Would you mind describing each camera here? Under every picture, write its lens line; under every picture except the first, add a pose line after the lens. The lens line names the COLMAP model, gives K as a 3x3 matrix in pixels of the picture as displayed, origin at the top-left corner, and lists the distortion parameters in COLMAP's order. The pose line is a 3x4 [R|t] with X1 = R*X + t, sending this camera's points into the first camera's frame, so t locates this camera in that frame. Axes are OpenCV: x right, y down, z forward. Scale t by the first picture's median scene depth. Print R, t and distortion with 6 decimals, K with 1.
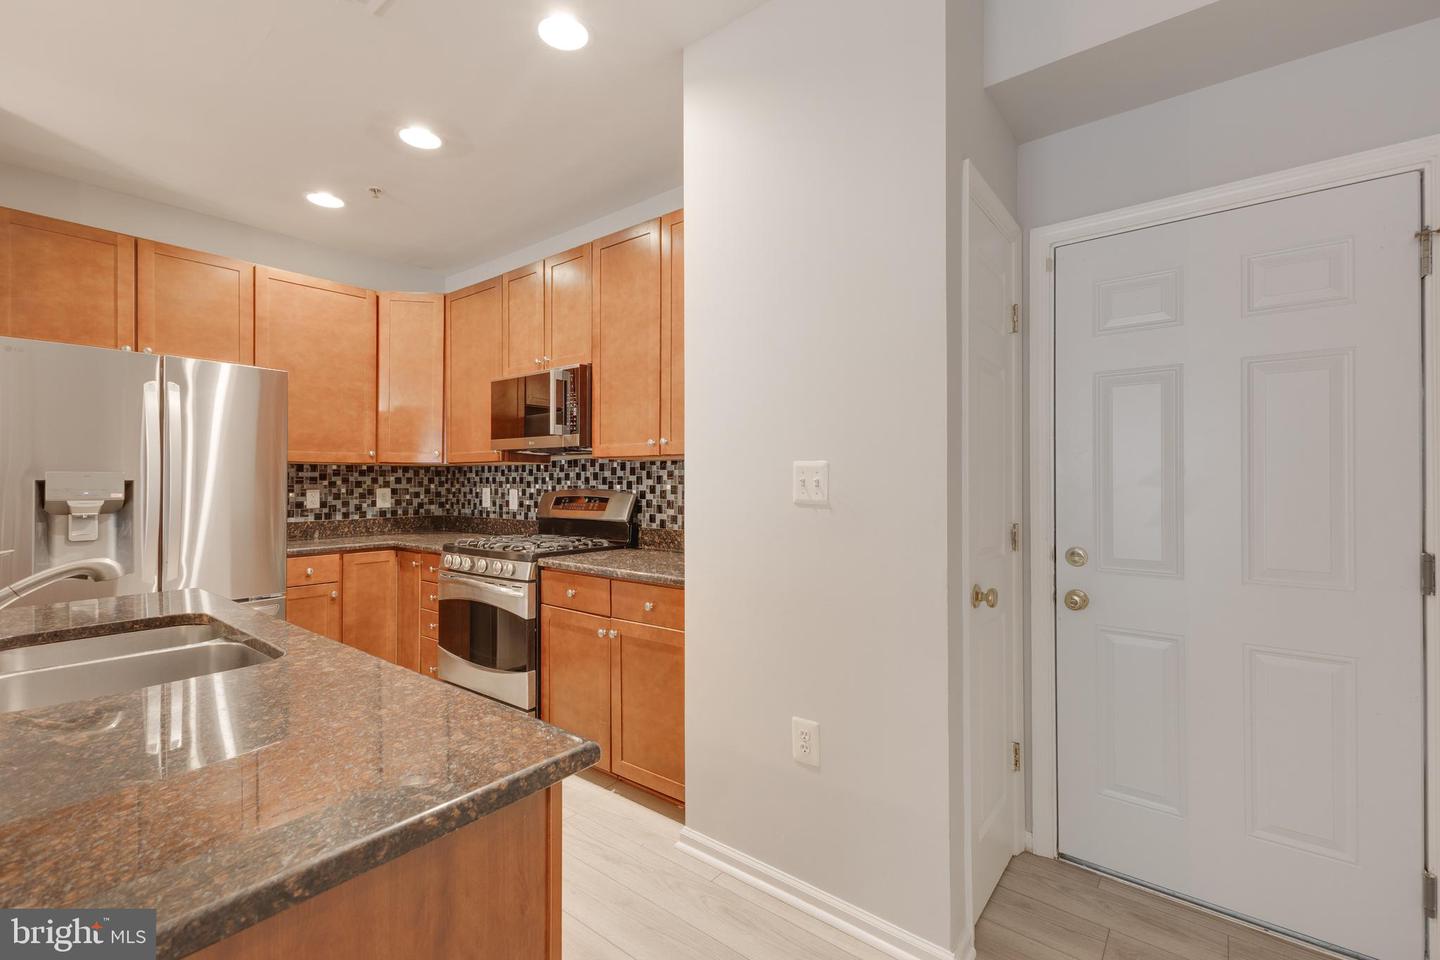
lens RADIAL K [[629.4, 0, 719.8], [0, 629.4, 476.7], [0, 0, 1]] dist [0.011174, -0.000958]
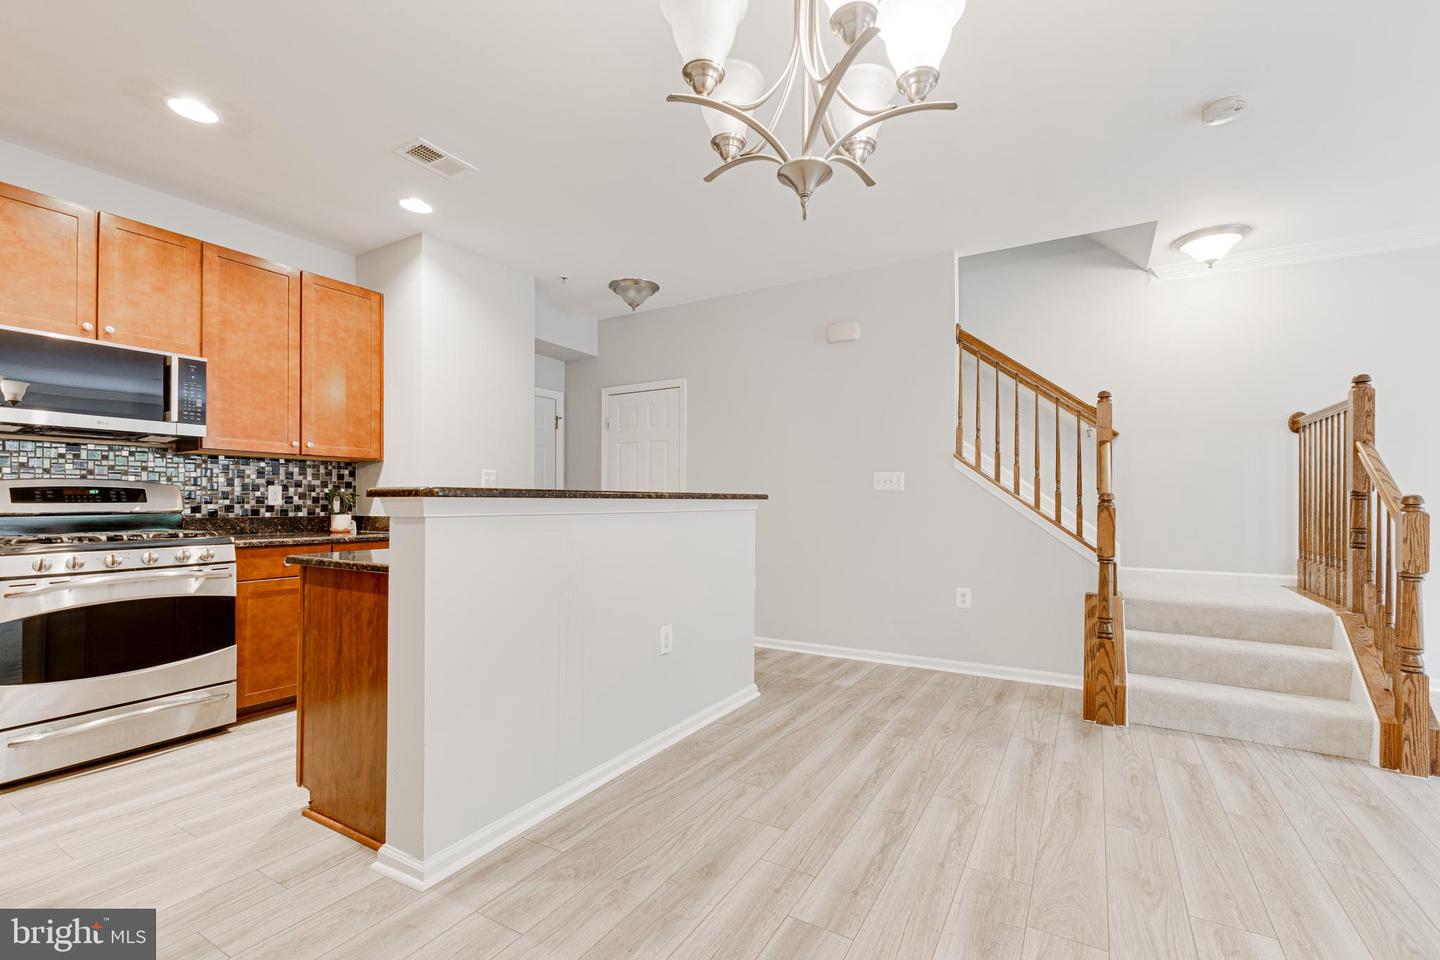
lens RADIAL K [[623.4, 0, 711.2], [0, 623.4, 496.7], [0, 0, 1]] dist [0.029584, -0.010730]
pose [[-0.108874, 0.010975, 0.993995, -1.135355], [-0.006157, 0.999912, -0.011714, 0.047800], [-0.994037, -0.007396, -0.108797, 0.242577]]
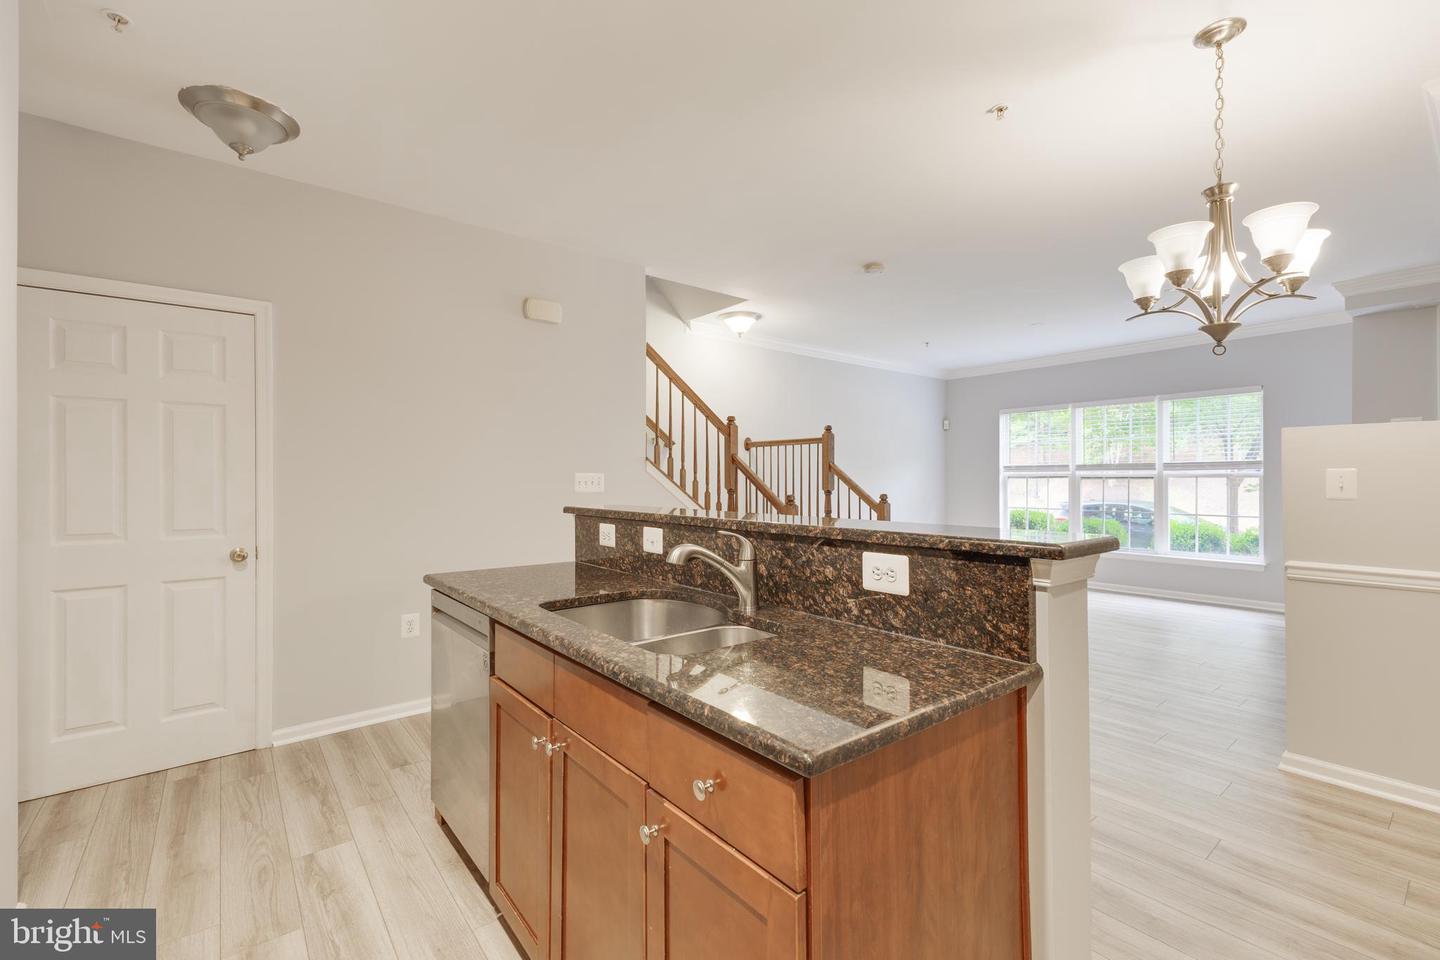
lens RADIAL K [[623.2, 0, 716.7], [0, 623.2, 481.4], [0, 0, 1]] dist [-0.001575, -0.000144]
pose [[-0.968010, 0.007036, 0.250812, -0.503047], [0.006844, 0.999975, -0.001638, 0.005468], [-0.250817, 0.000131, -0.968034, 0.802896]]
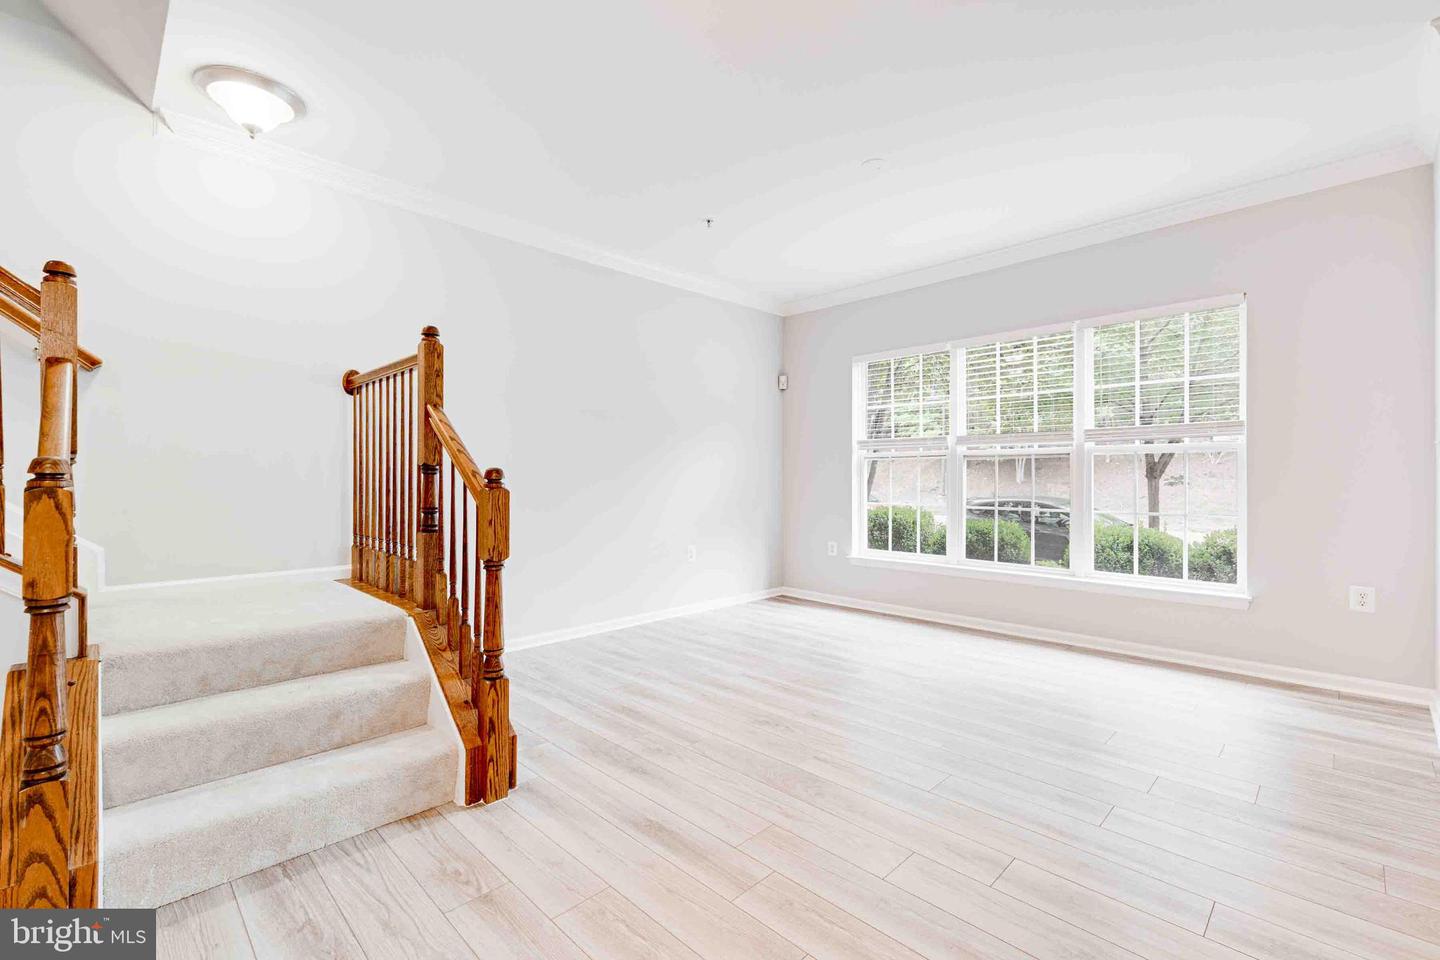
lens RADIAL K [[629.4, 0, 719.8], [0, 629.4, 476.7], [0, 0, 1]] dist [0.011174, -0.000958]
pose [[-0.990872, 0.005700, 0.134687, -0.806847], [0.005146, 0.999977, -0.004463, 0.044438], [-0.134709, -0.003729, -0.990878, -0.049658]]
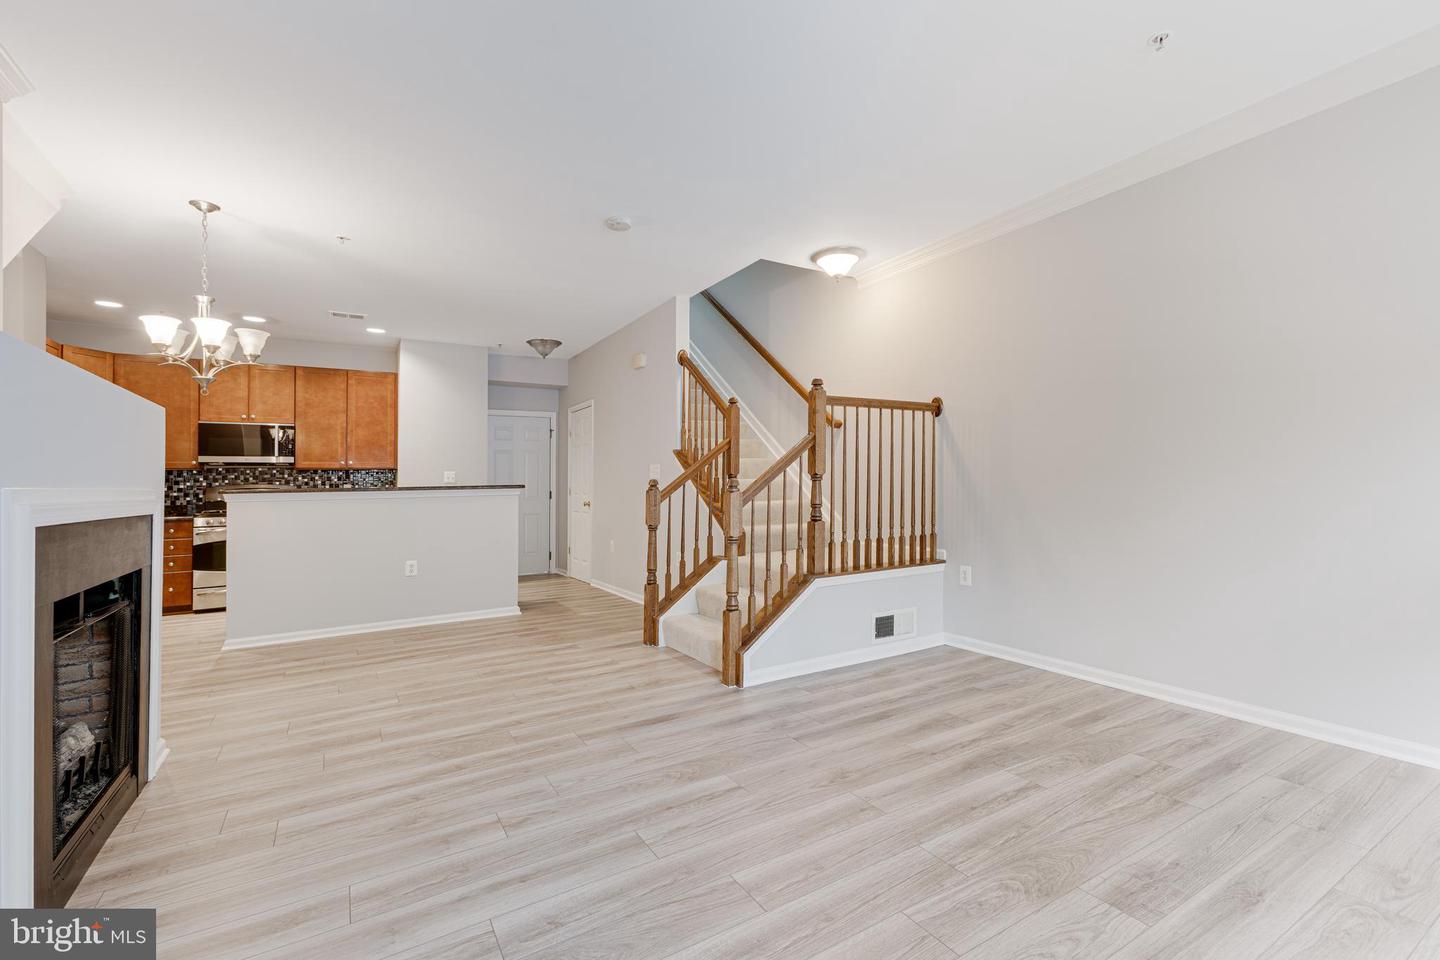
lens RADIAL K [[629.4, 0, 719.8], [0, 629.4, 476.7], [0, 0, 1]] dist [0.011174, -0.000958]
pose [[0.370779, 0.010331, 0.928664, -1.411157], [0.011832, 0.999804, -0.015846, 0.042412], [-0.928646, 0.016863, 0.370584, -0.954132]]
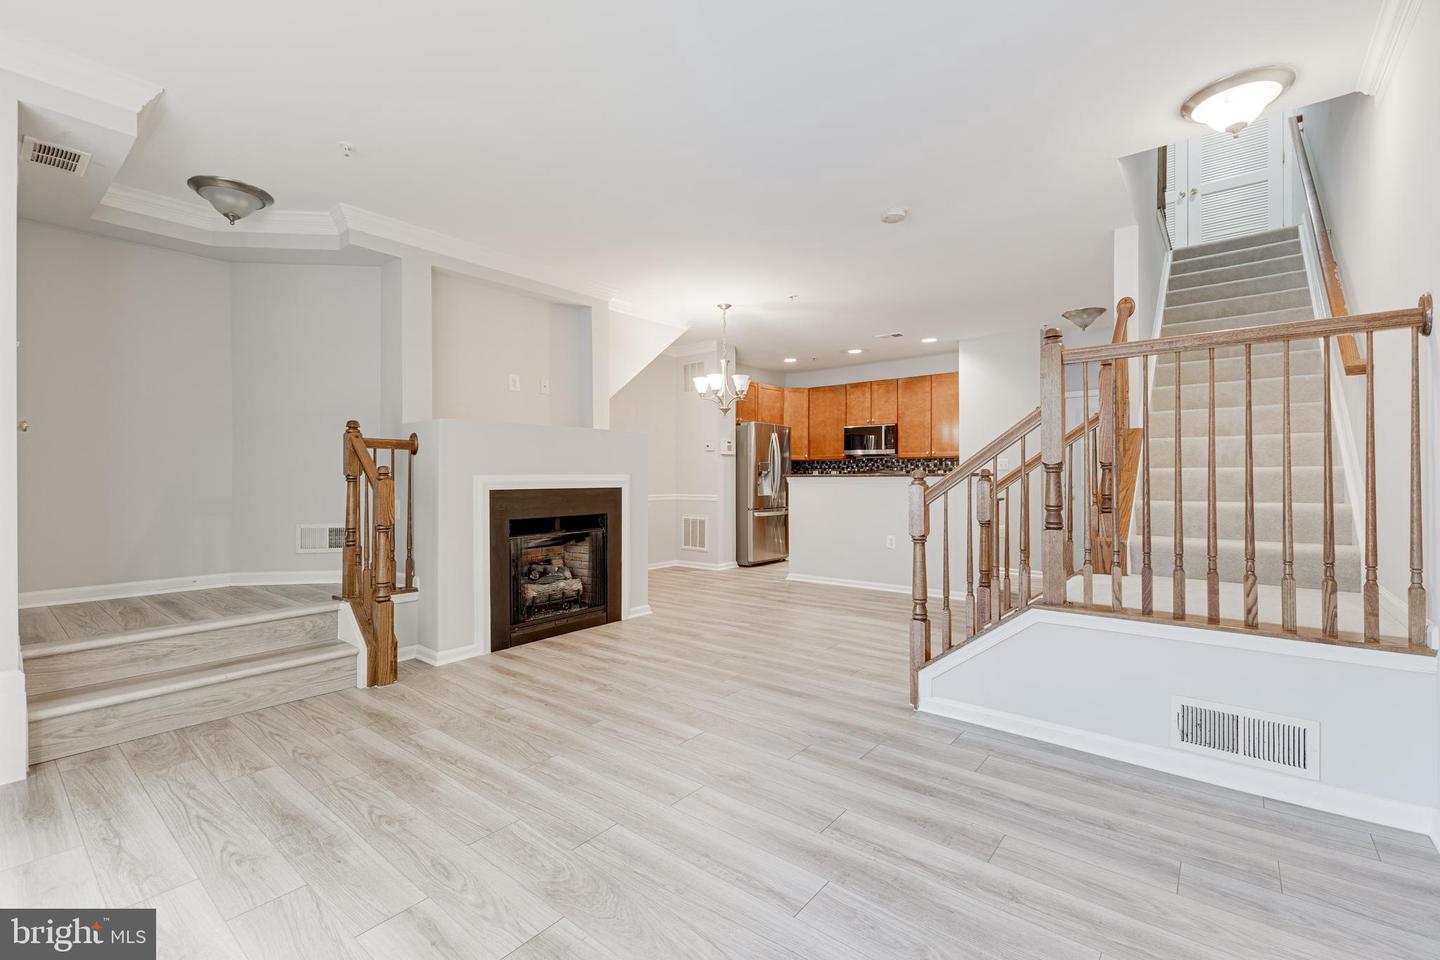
lens RADIAL K [[616.8, 0, 719.3], [0, 616.8, 453.5], [0, 0, 1]] dist [0.011645, -0.000082]
pose [[0.999377, -0.001067, -0.035267, -0.752442], [-0.000122, 0.999433, -0.033673, 0.035993], [0.035283, 0.033656, 0.998810, -1.456217]]
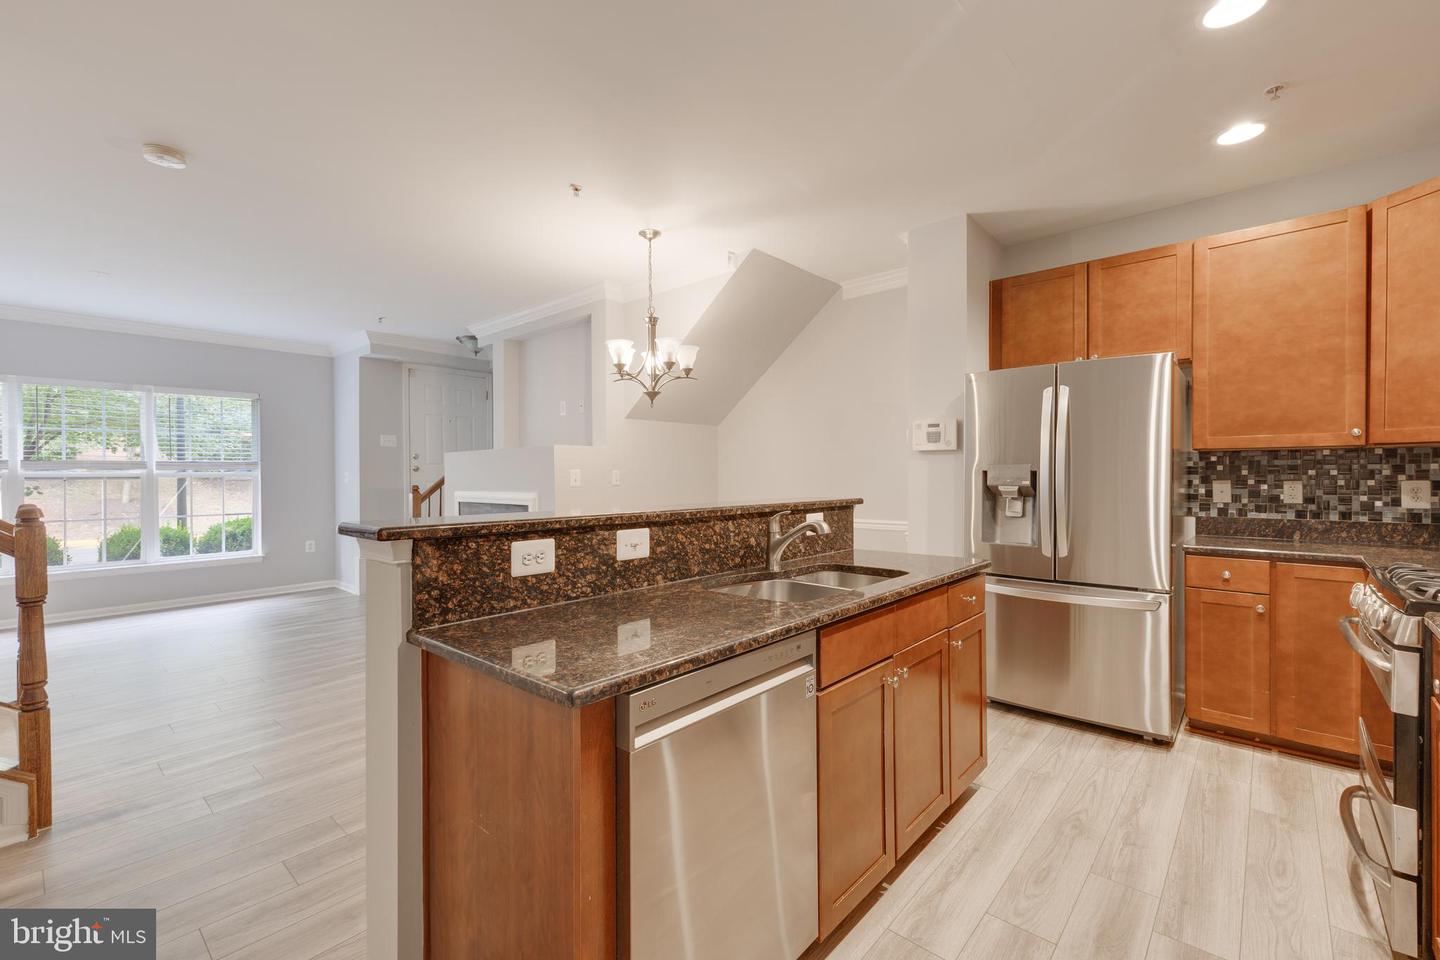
lens RADIAL K [[629.4, 0, 719.8], [0, 629.4, 476.7], [0, 0, 1]] dist [0.011174, -0.000958]
pose [[-0.065348, 0.007193, -0.997837, 0.236156], [0.010183, 0.999927, 0.006541, 0.002306], [0.997811, -0.009734, -0.065417, 0.331509]]
